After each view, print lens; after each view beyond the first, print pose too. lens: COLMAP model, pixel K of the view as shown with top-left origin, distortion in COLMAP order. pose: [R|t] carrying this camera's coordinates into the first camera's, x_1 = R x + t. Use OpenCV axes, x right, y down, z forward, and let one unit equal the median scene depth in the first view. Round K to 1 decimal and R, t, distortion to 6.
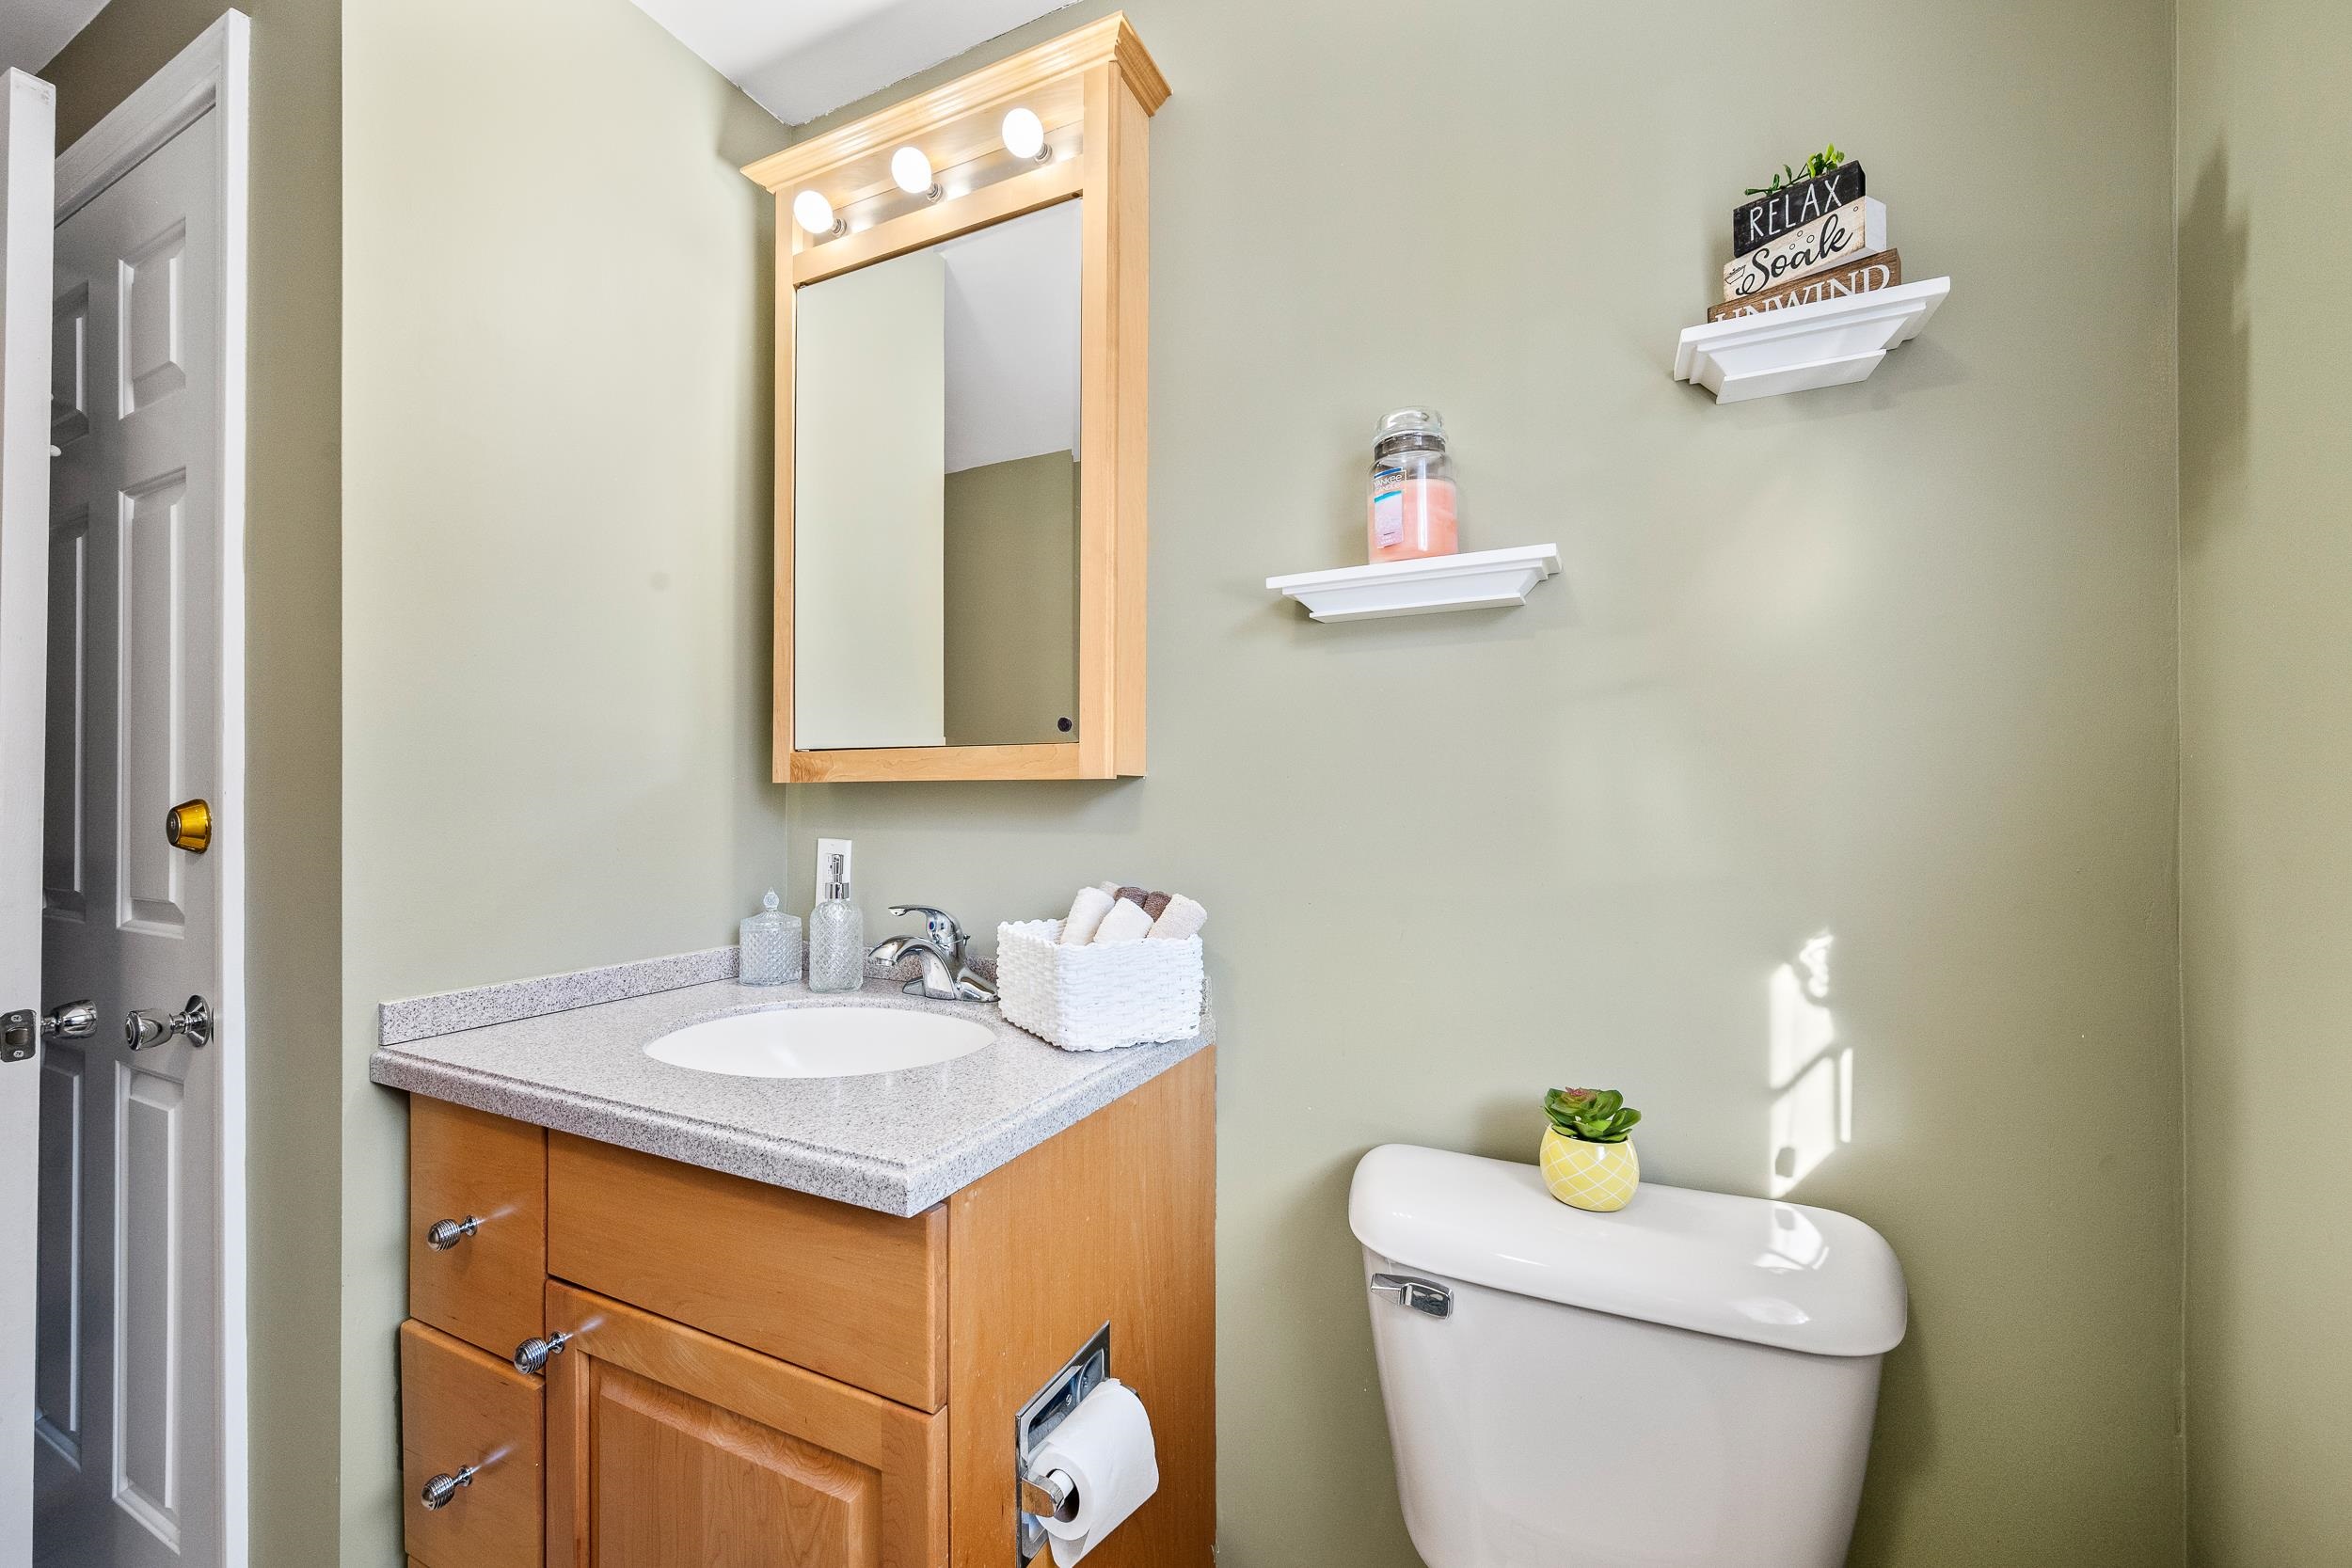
lens RADIAL K [[946.1, 0, 1173.7], [0, 946.1, 788.0], [0, 0, 1]] dist [-0.003337, -0.000059]
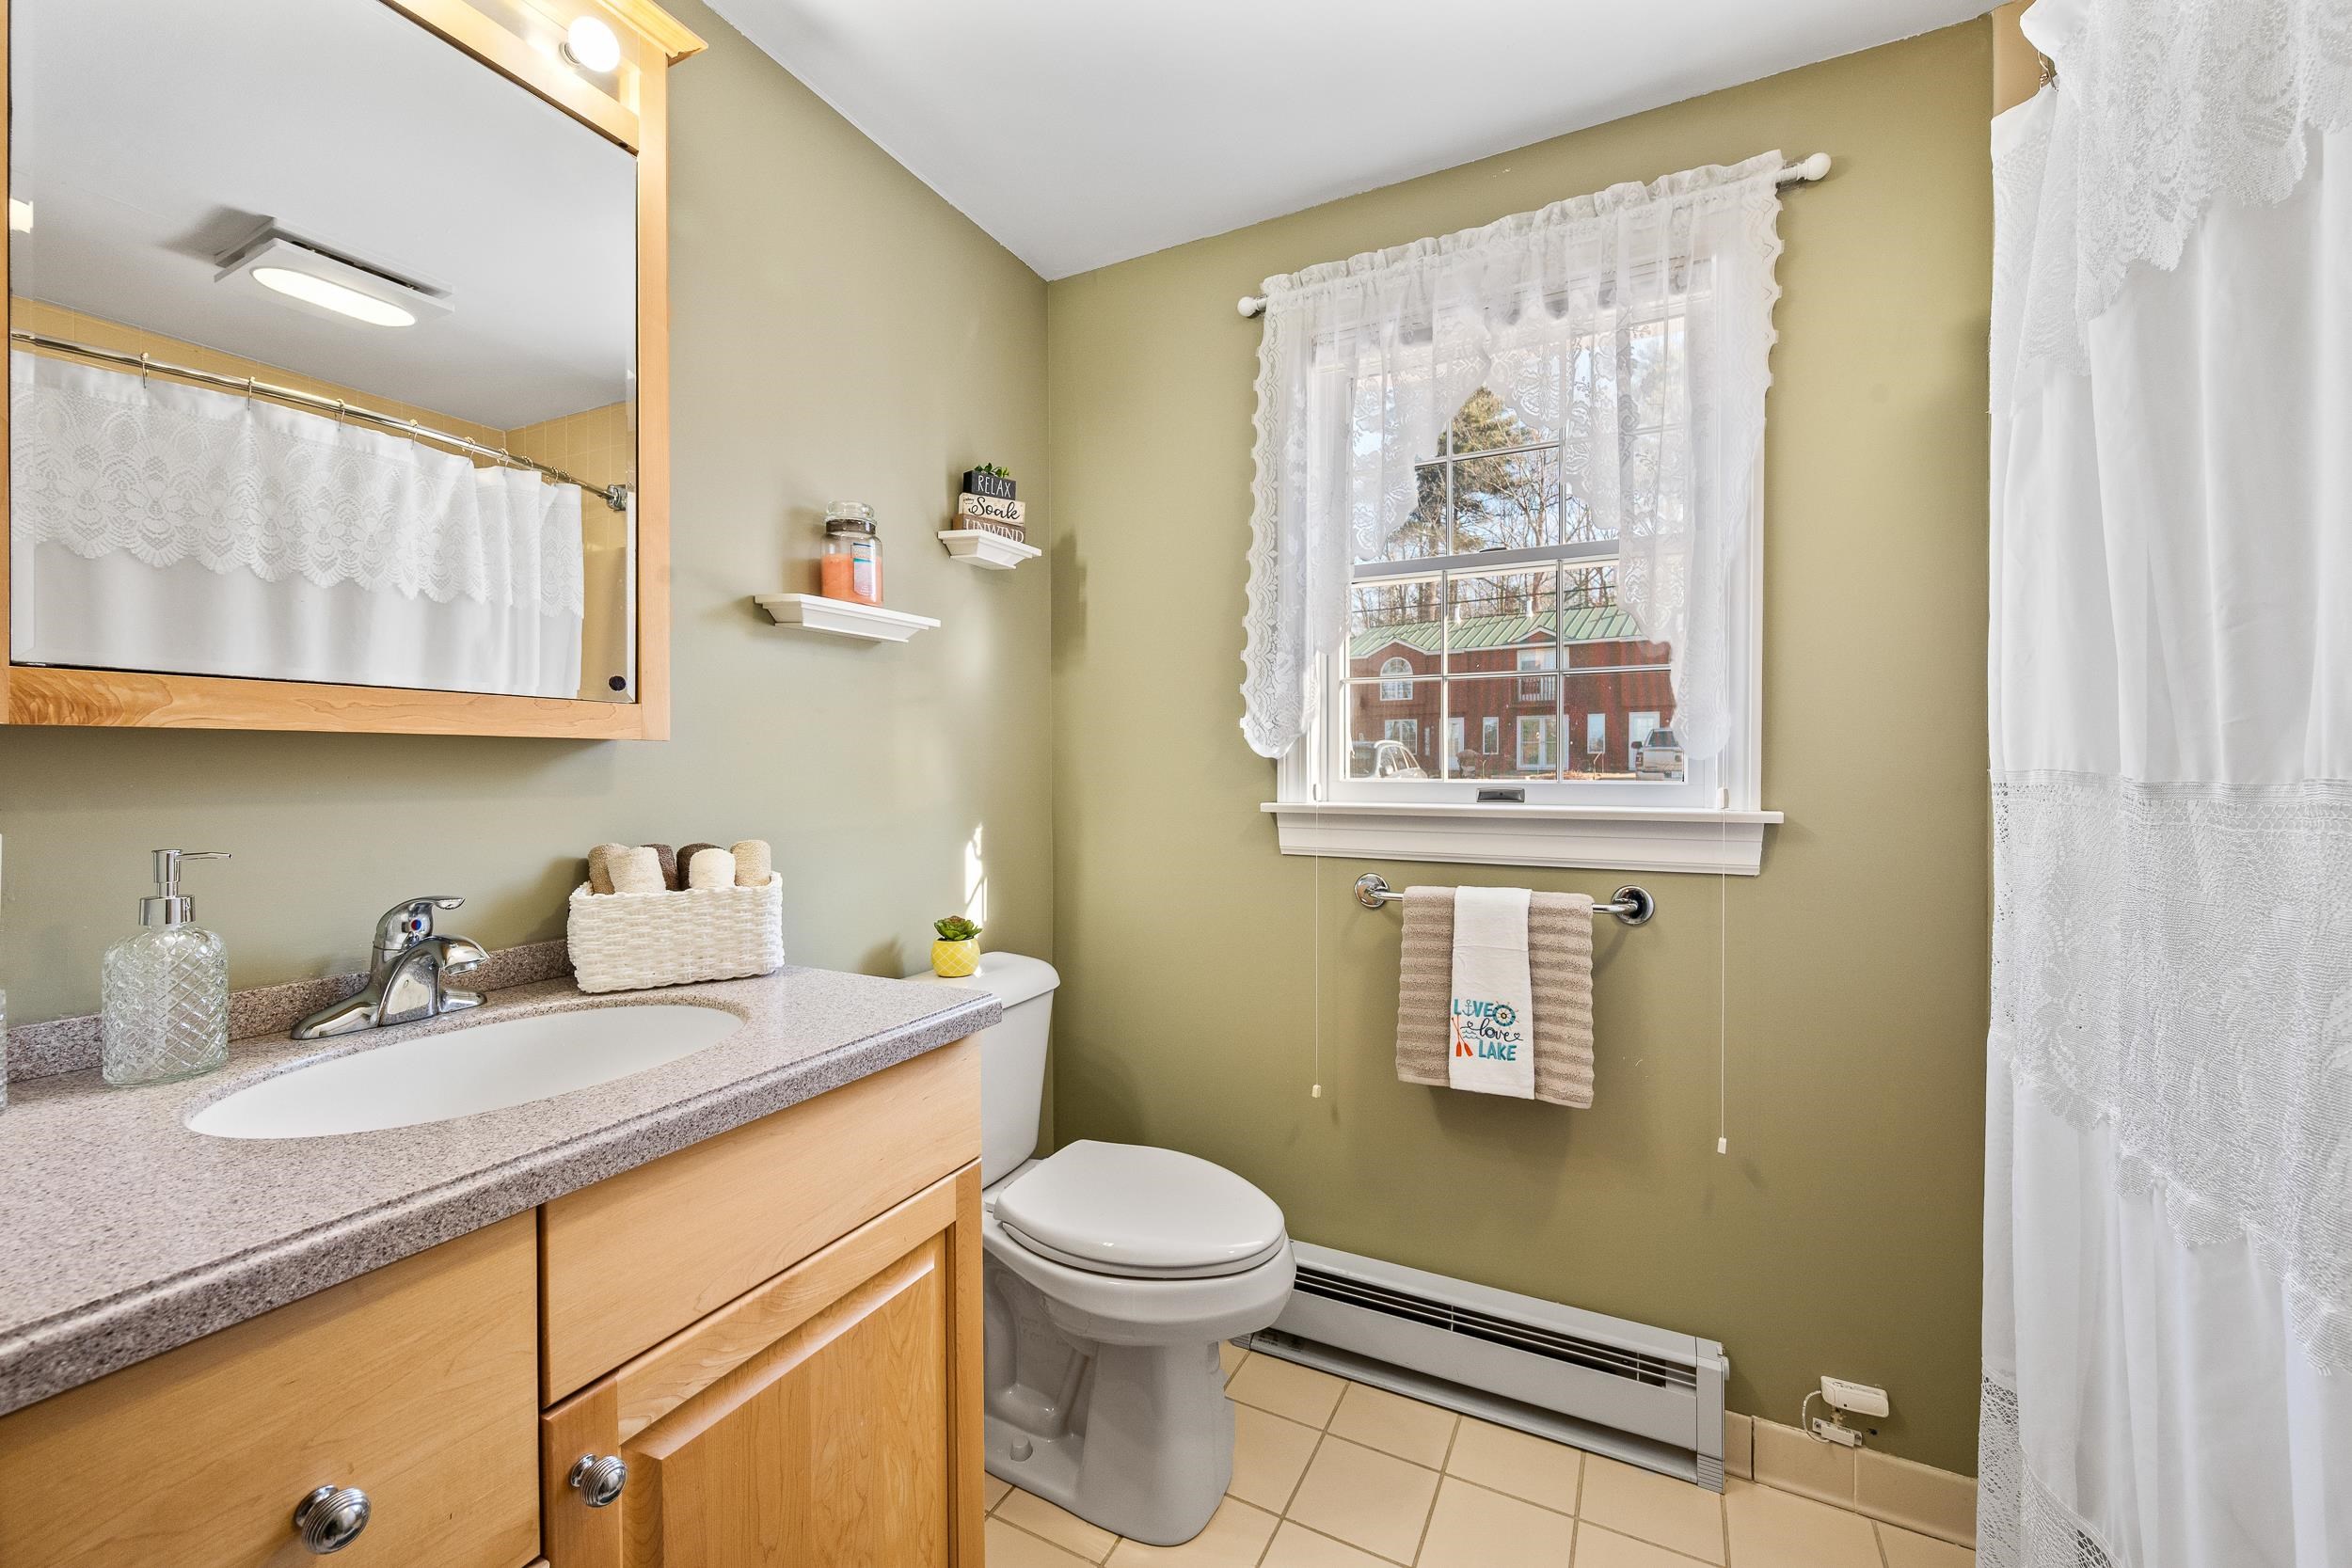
lens RADIAL K [[946.1, 0, 1173.7], [0, 946.1, 788.0], [0, 0, 1]] dist [-0.003337, -0.000059]
pose [[0.009025, -0.020798, 0.999743, -1.457523], [-0.008112, 0.999749, 0.020872, 0.021938], [-0.999926, -0.008298, 0.008854, 0.551446]]
